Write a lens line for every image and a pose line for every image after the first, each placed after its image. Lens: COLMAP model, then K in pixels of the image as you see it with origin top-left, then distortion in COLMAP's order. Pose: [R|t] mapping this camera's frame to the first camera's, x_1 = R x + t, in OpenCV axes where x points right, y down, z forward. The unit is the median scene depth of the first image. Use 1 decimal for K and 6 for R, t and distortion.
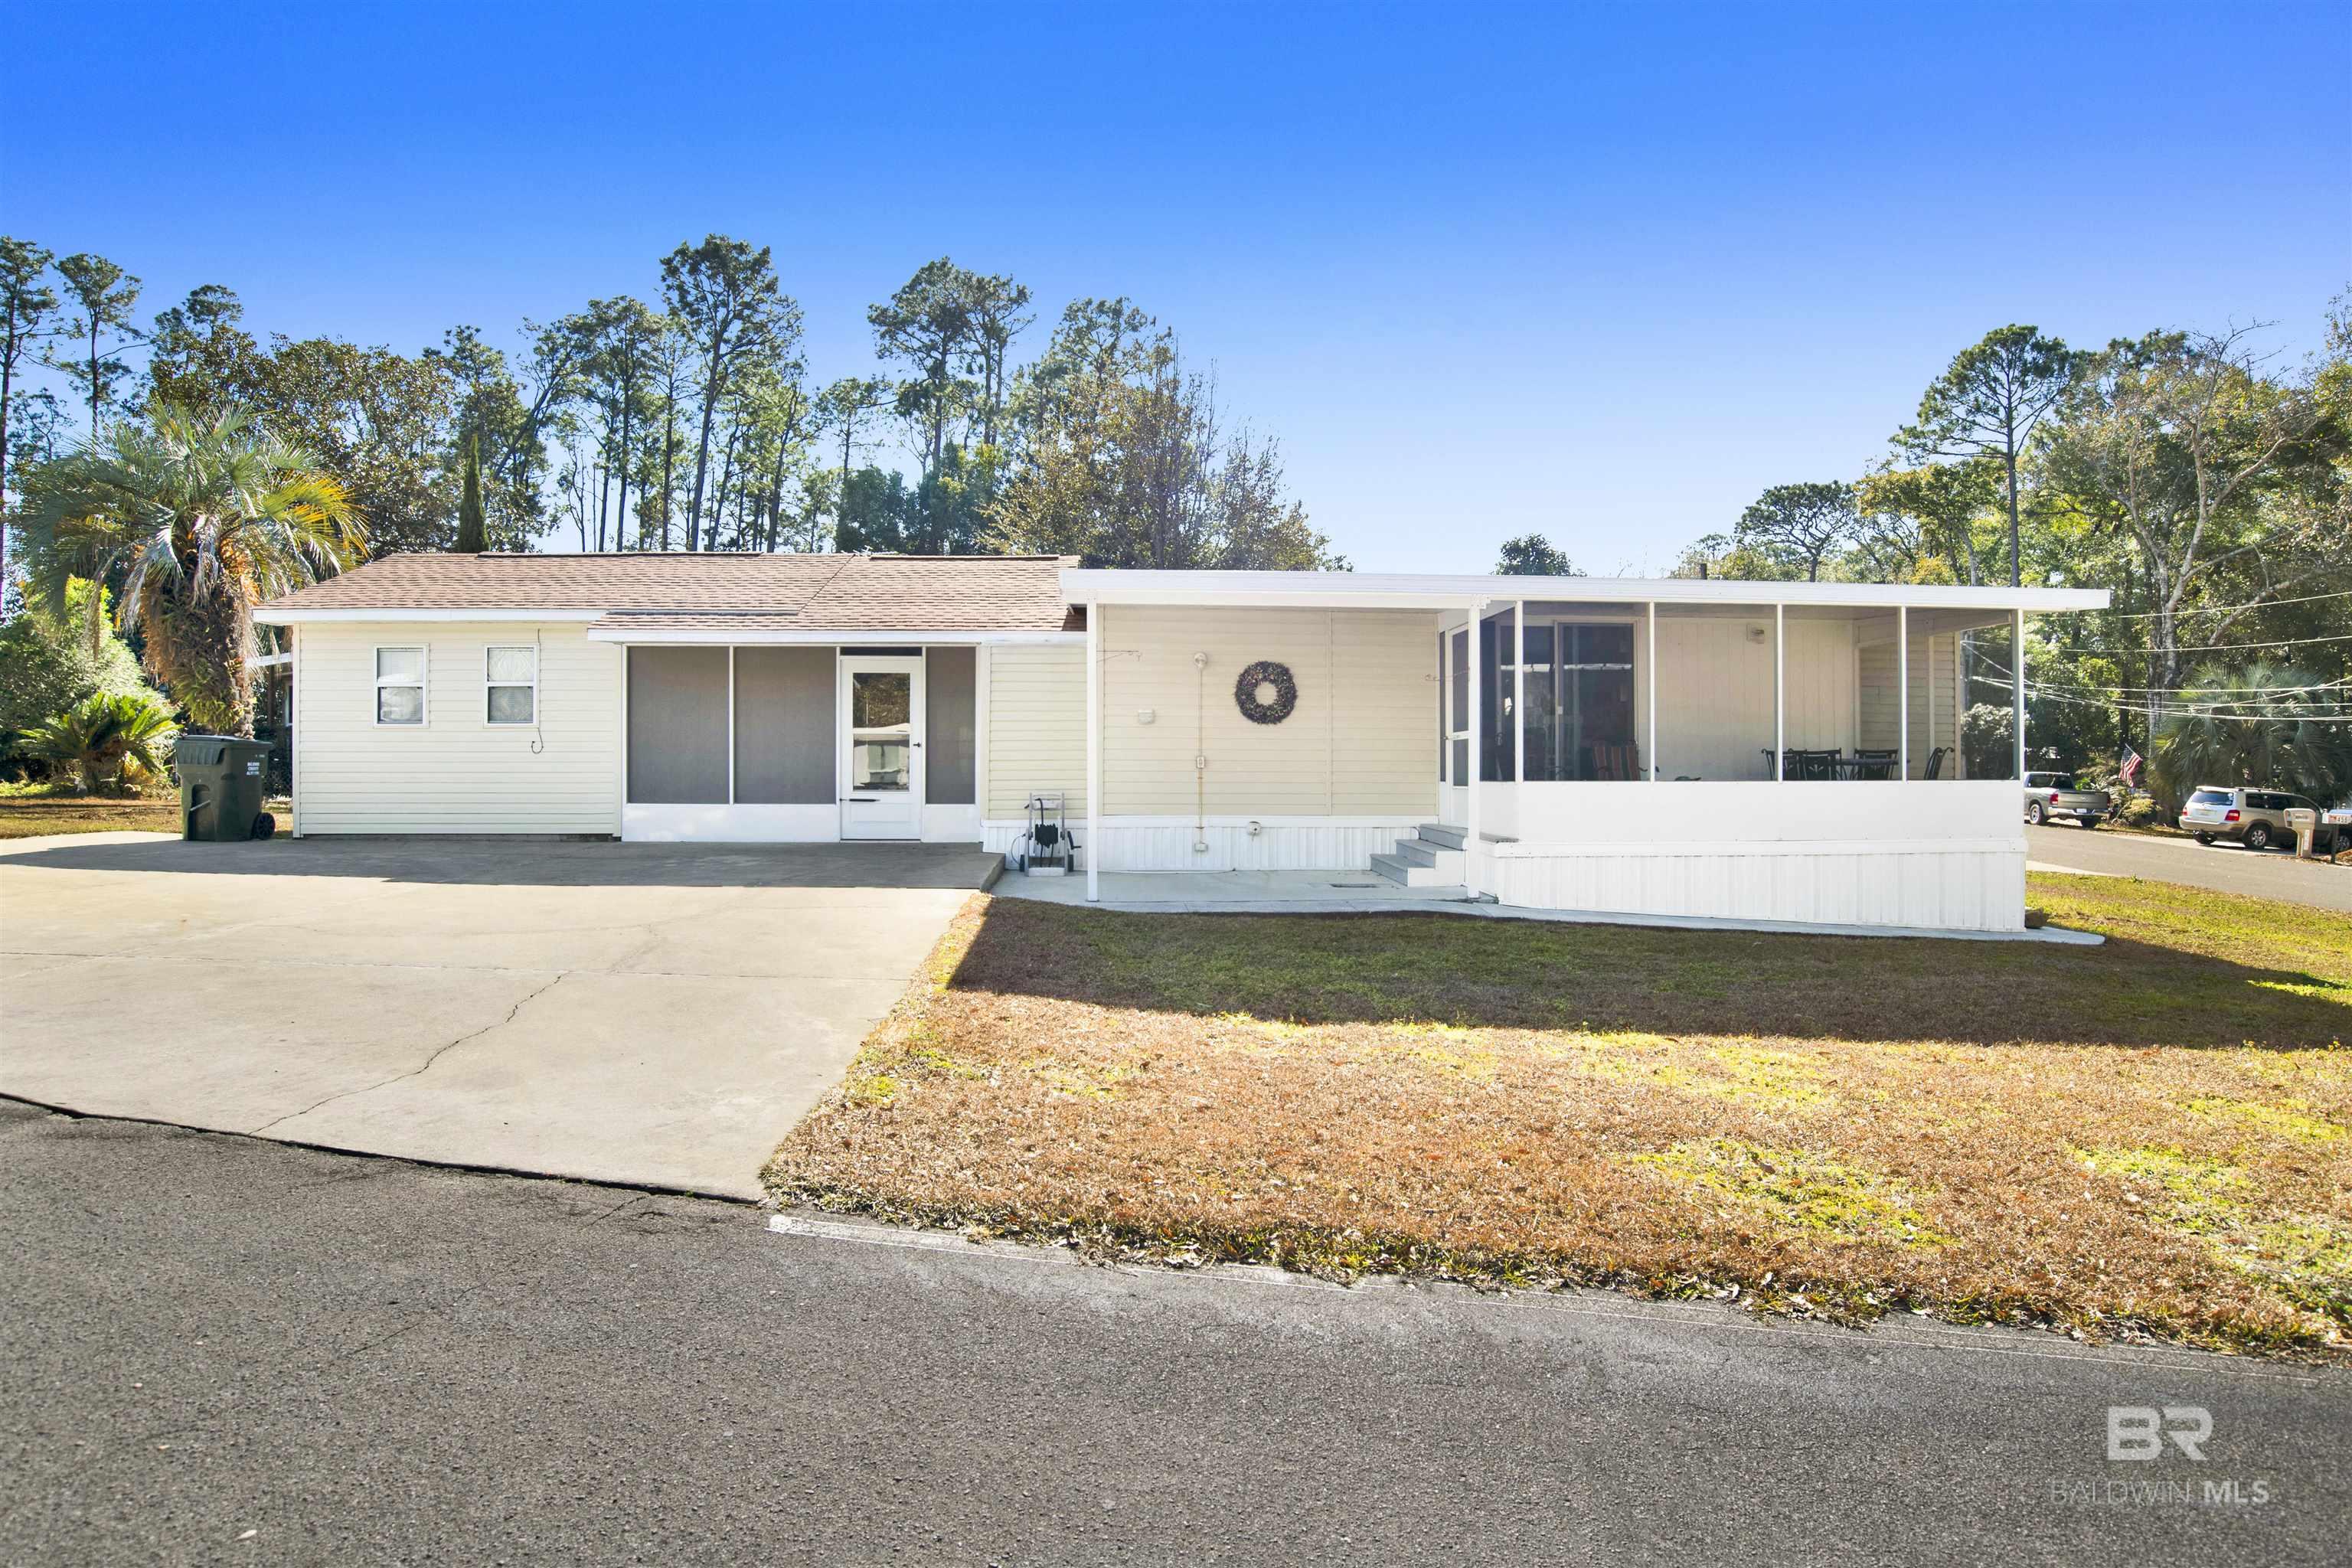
lens RADIAL K [[1273.6, 0, 1241.5], [0, 1273.6, 769.2], [0, 0, 1]] dist [-0.065583, 0.021423]
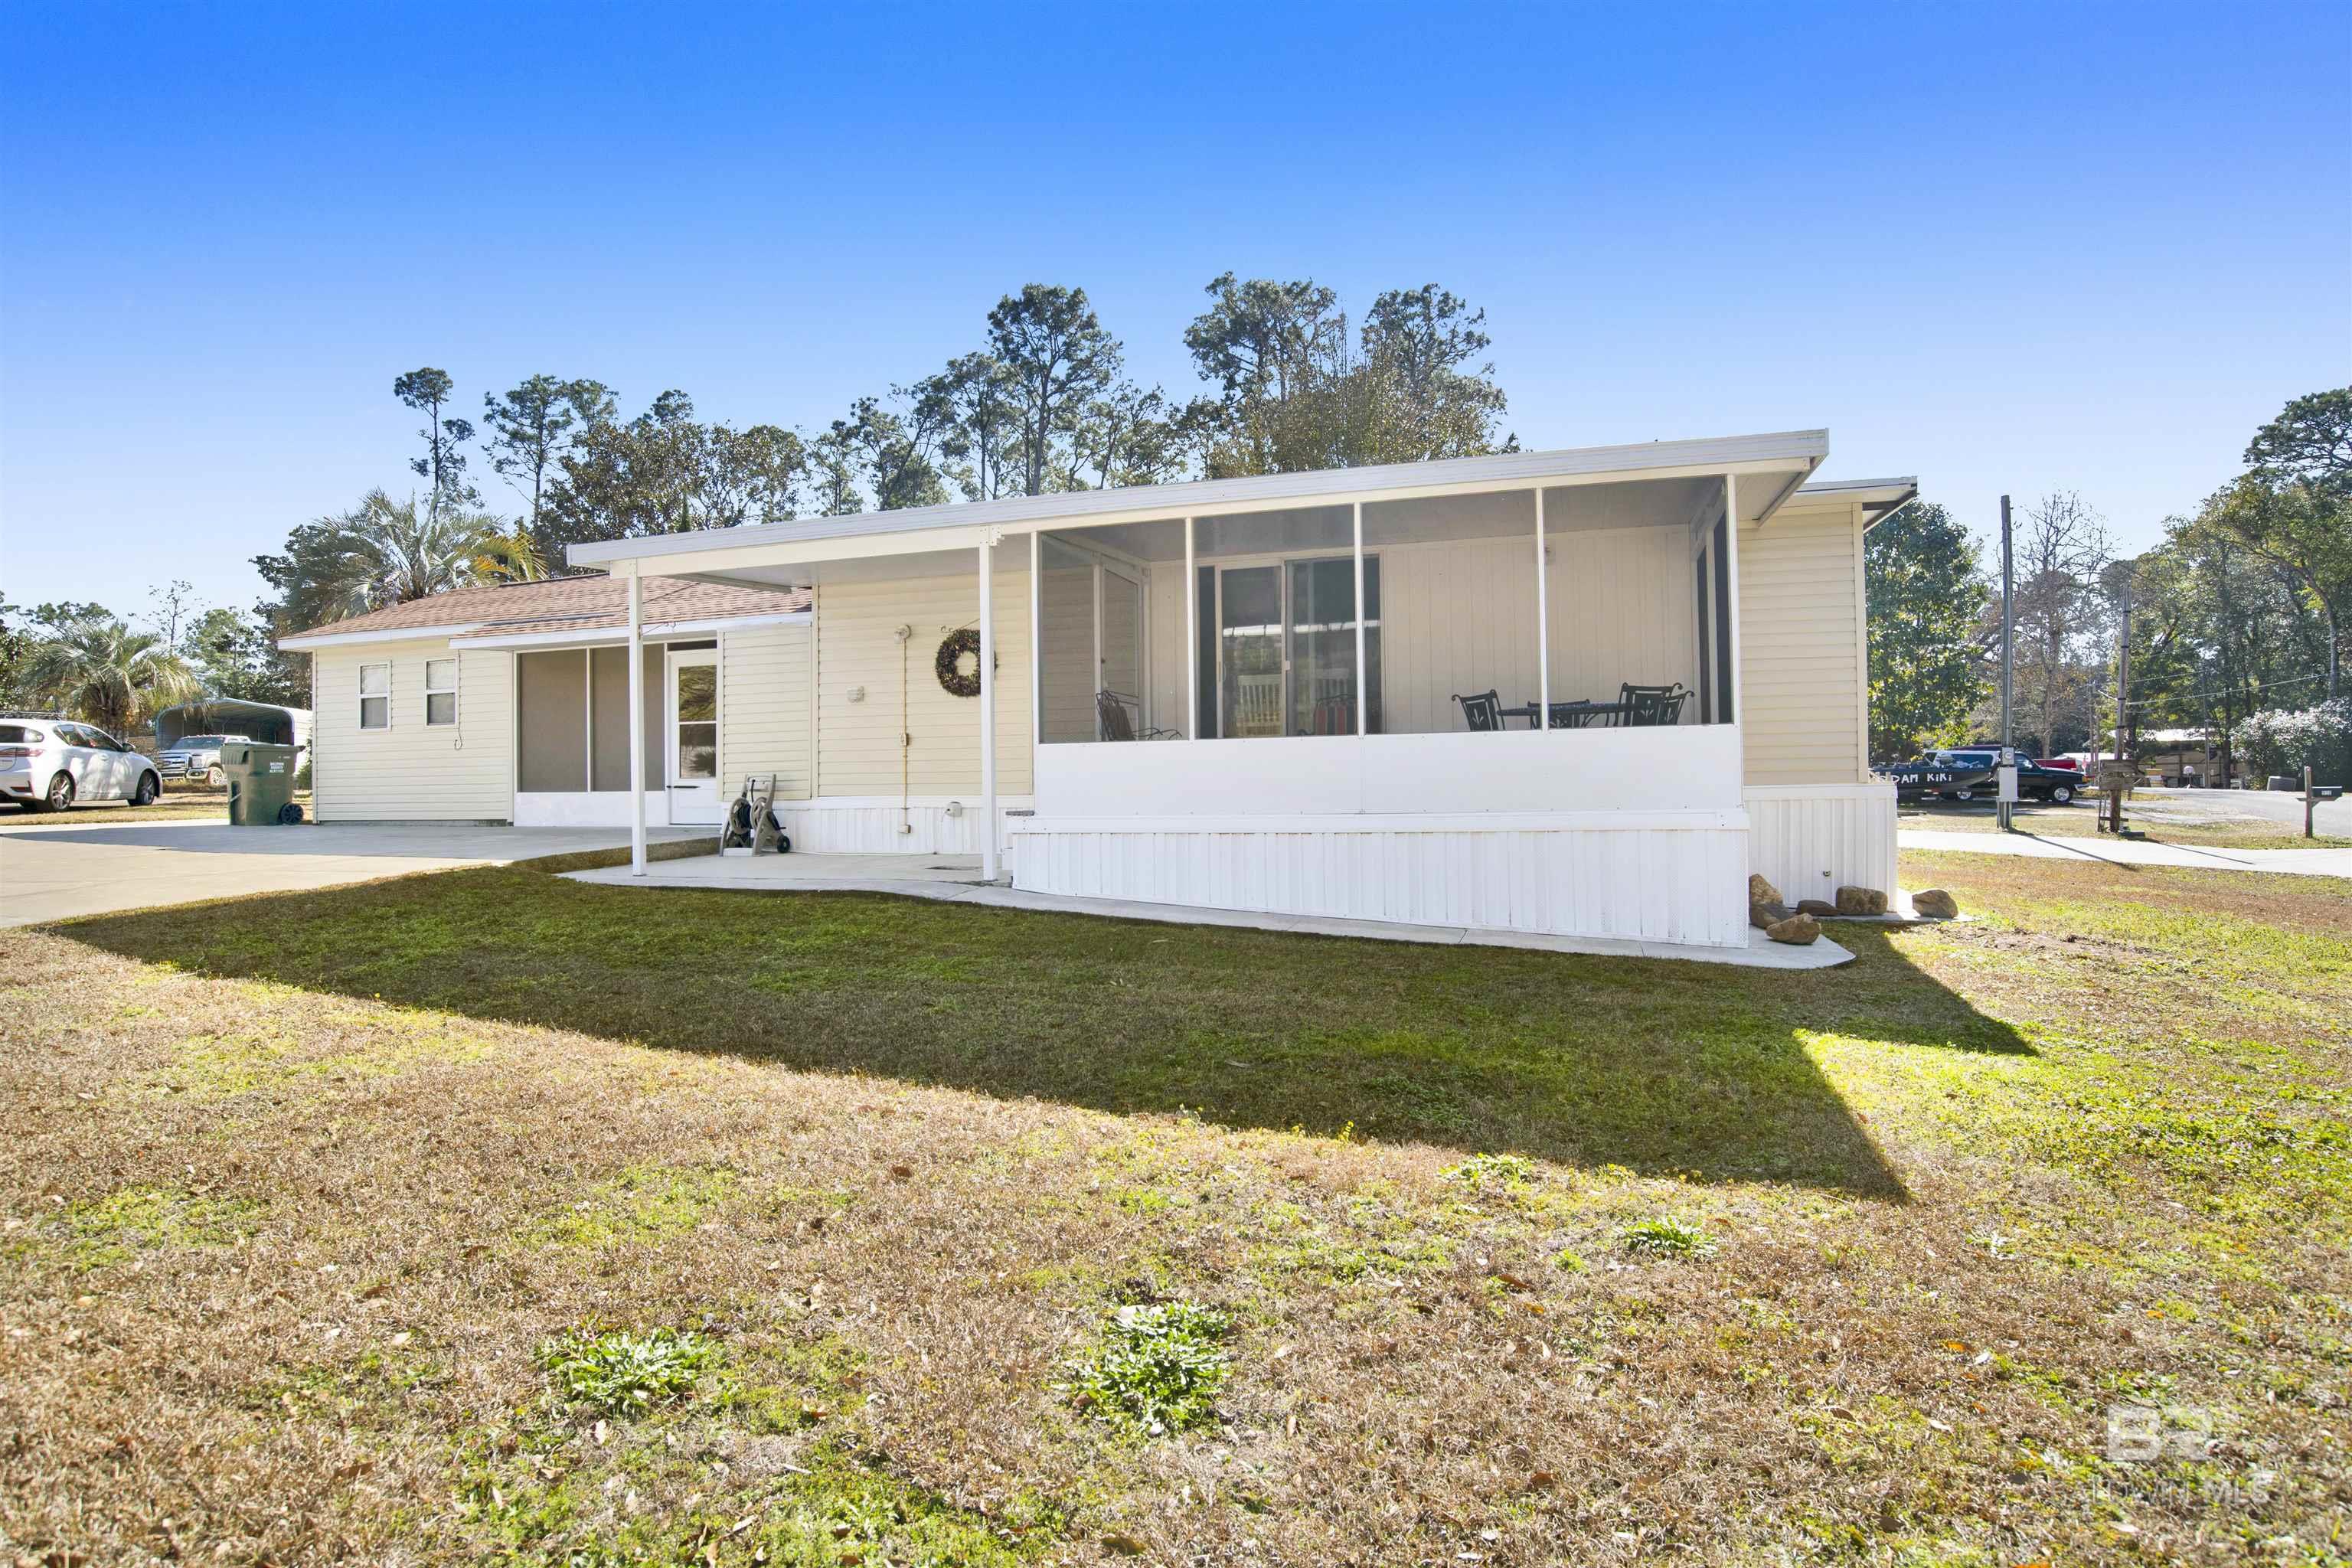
lens RADIAL K [[1273.6, 0, 1176.8], [0, 1273.6, 774.4], [0, 0, 1]] dist [-0.065583, 0.021423]
pose [[0.919356, -0.017708, -0.393027, 0.115717], [0.015764, 0.999842, -0.008176, 0.006932], [0.393110, 0.001321, 0.919491, 0.046134]]
